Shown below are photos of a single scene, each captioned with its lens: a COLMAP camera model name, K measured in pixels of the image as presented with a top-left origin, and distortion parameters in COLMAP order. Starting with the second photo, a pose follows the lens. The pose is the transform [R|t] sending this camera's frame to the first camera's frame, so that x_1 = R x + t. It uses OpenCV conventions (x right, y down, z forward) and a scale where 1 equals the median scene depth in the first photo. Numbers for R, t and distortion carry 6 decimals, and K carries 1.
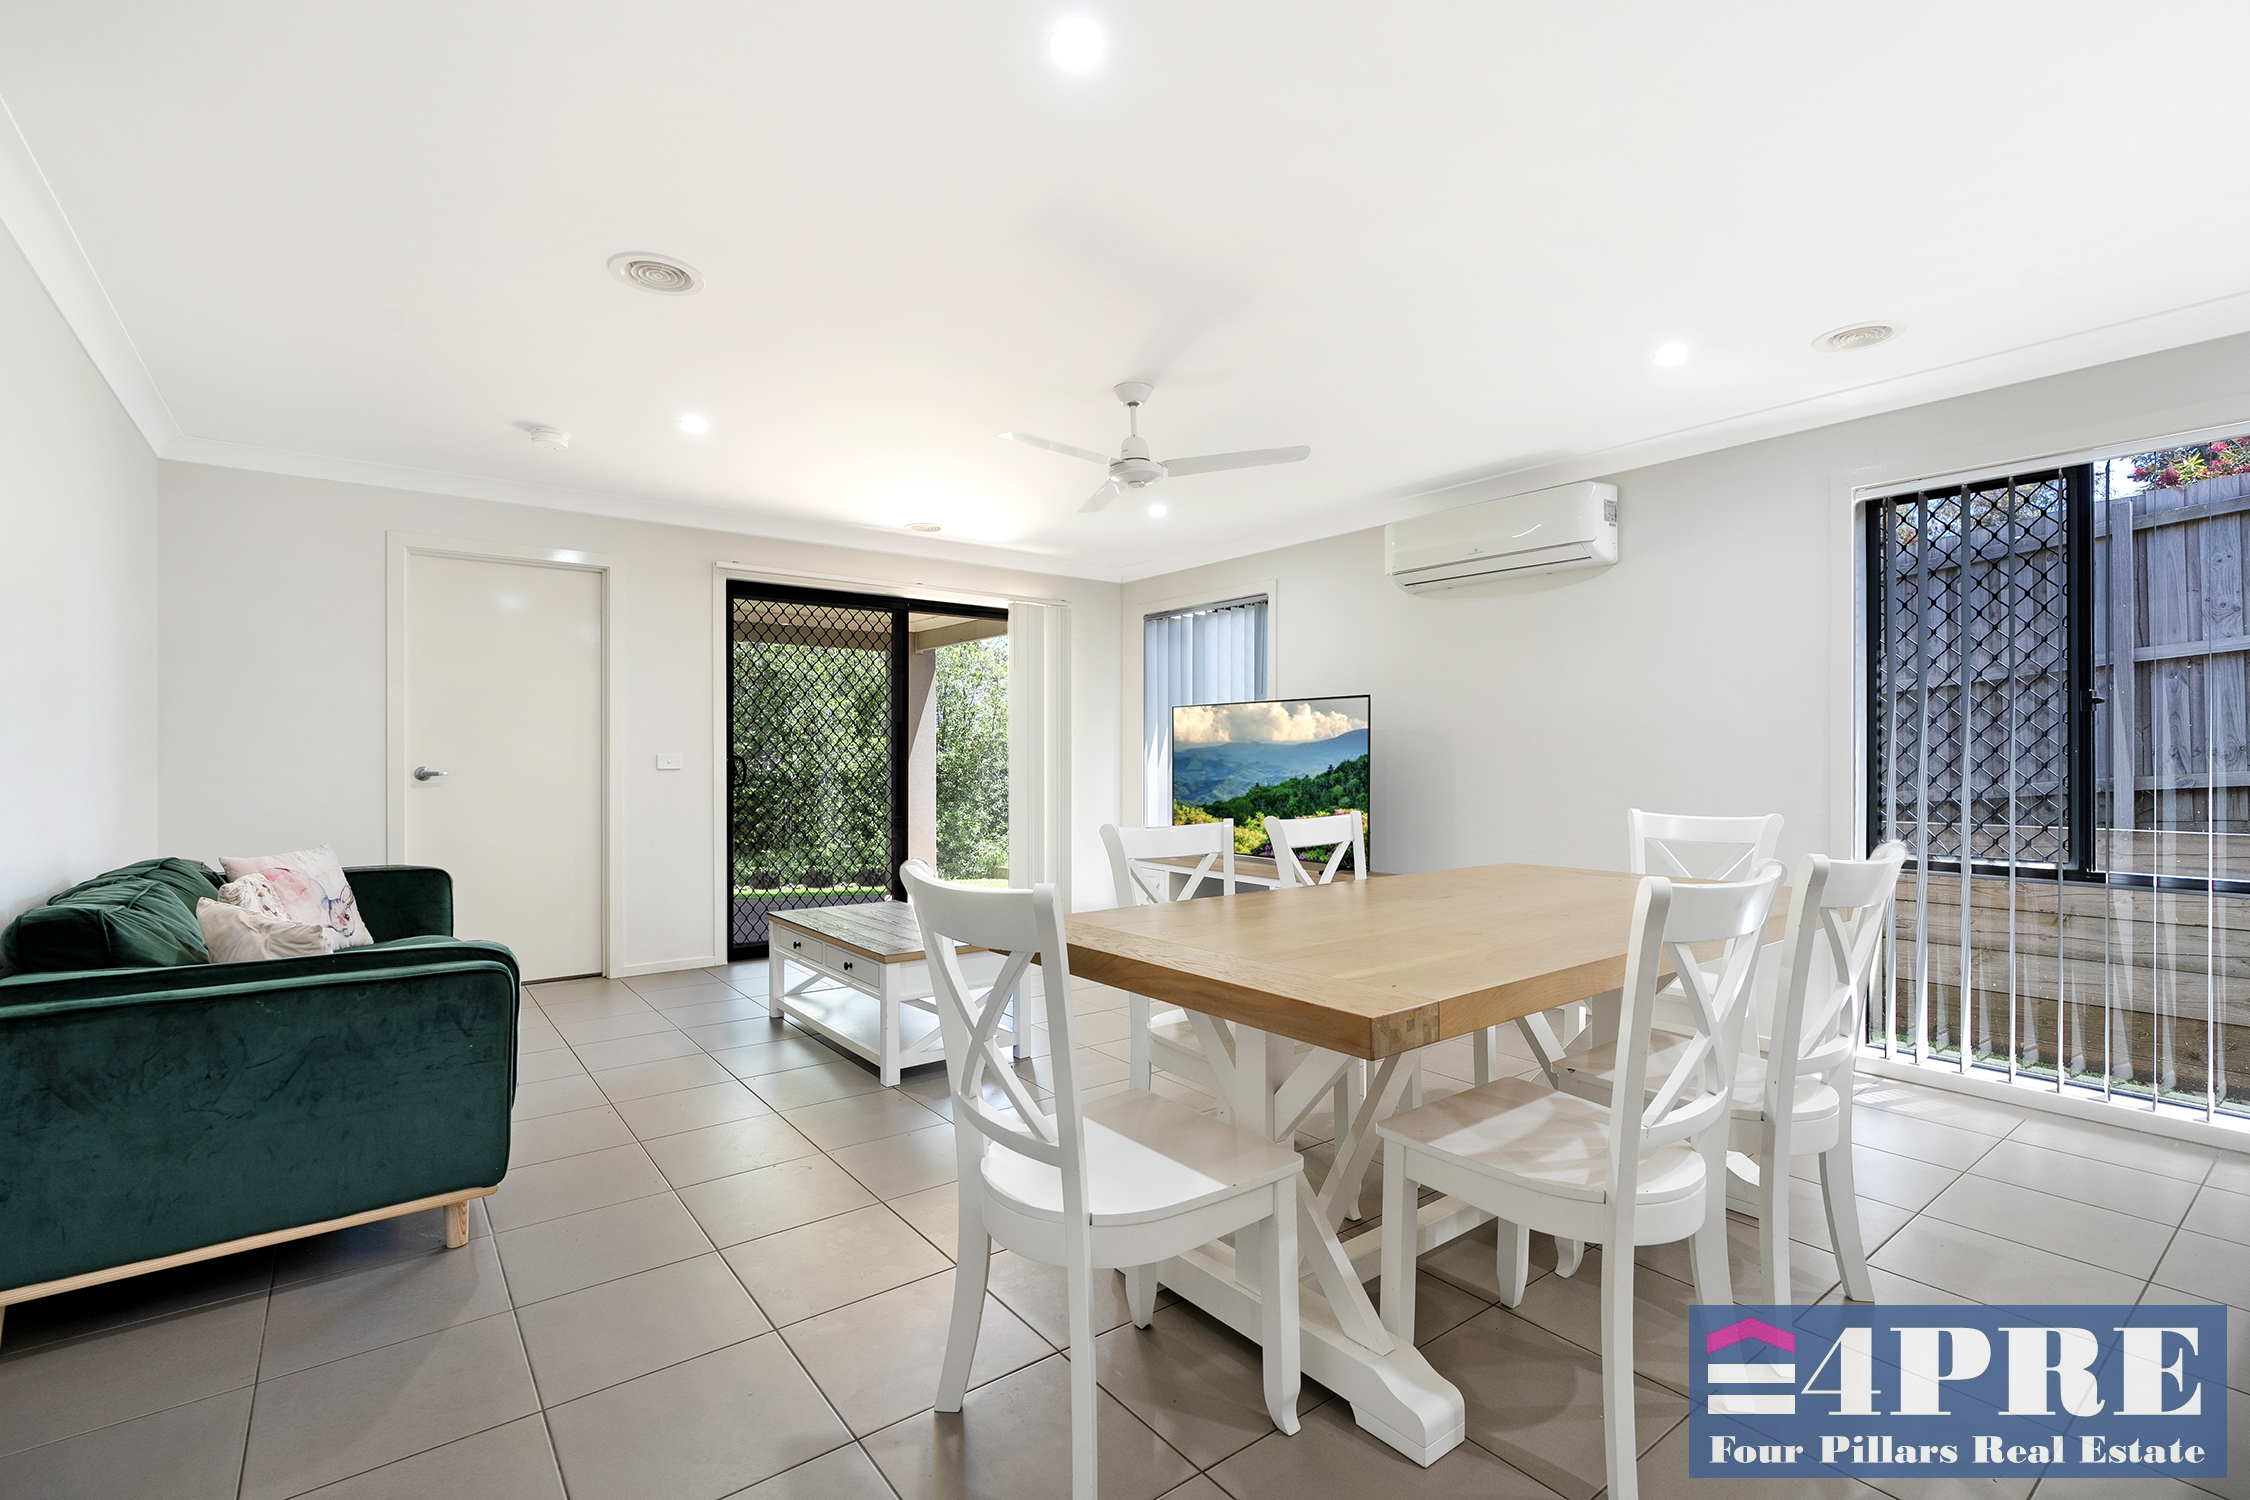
lens RADIAL K [[1004.7, 0, 1135.1], [0, 1004.7, 752.2], [0, 0, 1]] dist [-0.001992, -0.000193]
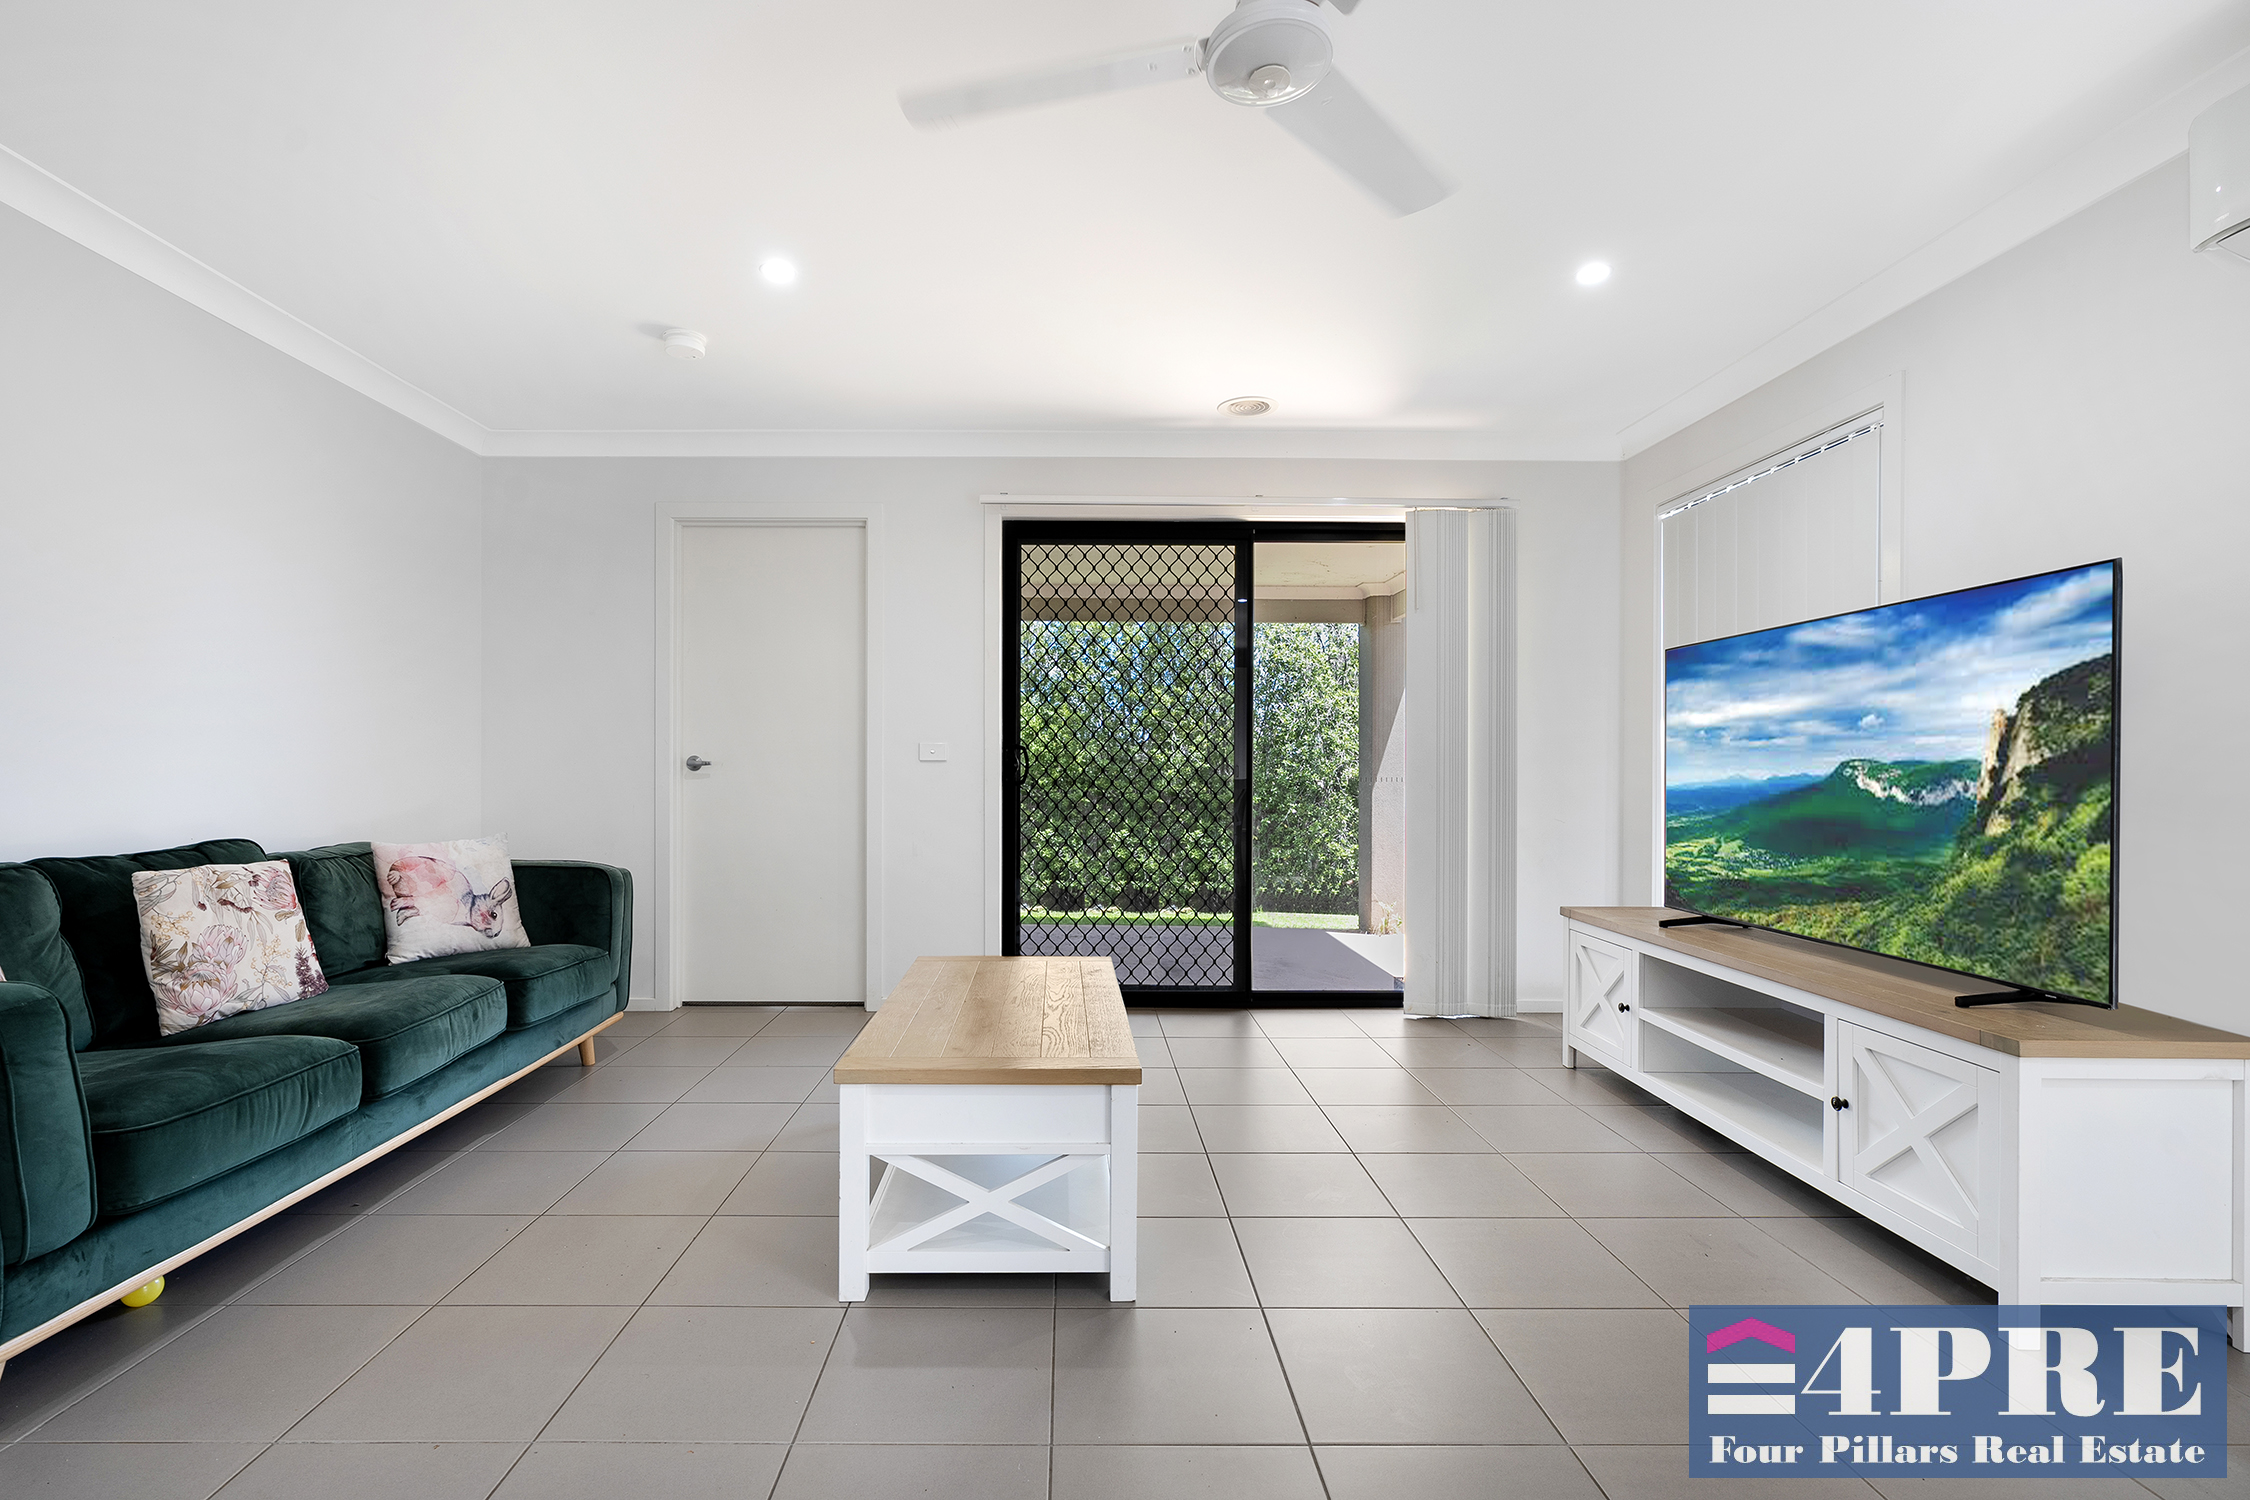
lens RADIAL K [[1004.7, 0, 1115.5], [0, 1004.7, 765.7], [0, 0, 1]] dist [-0.001992, -0.000193]
pose [[0.814465, -0.005608, -0.580186, 0.132159], [0.007847, 0.999968, 0.001351, 0.023658], [0.580160, -0.005653, 0.814483, 0.416338]]
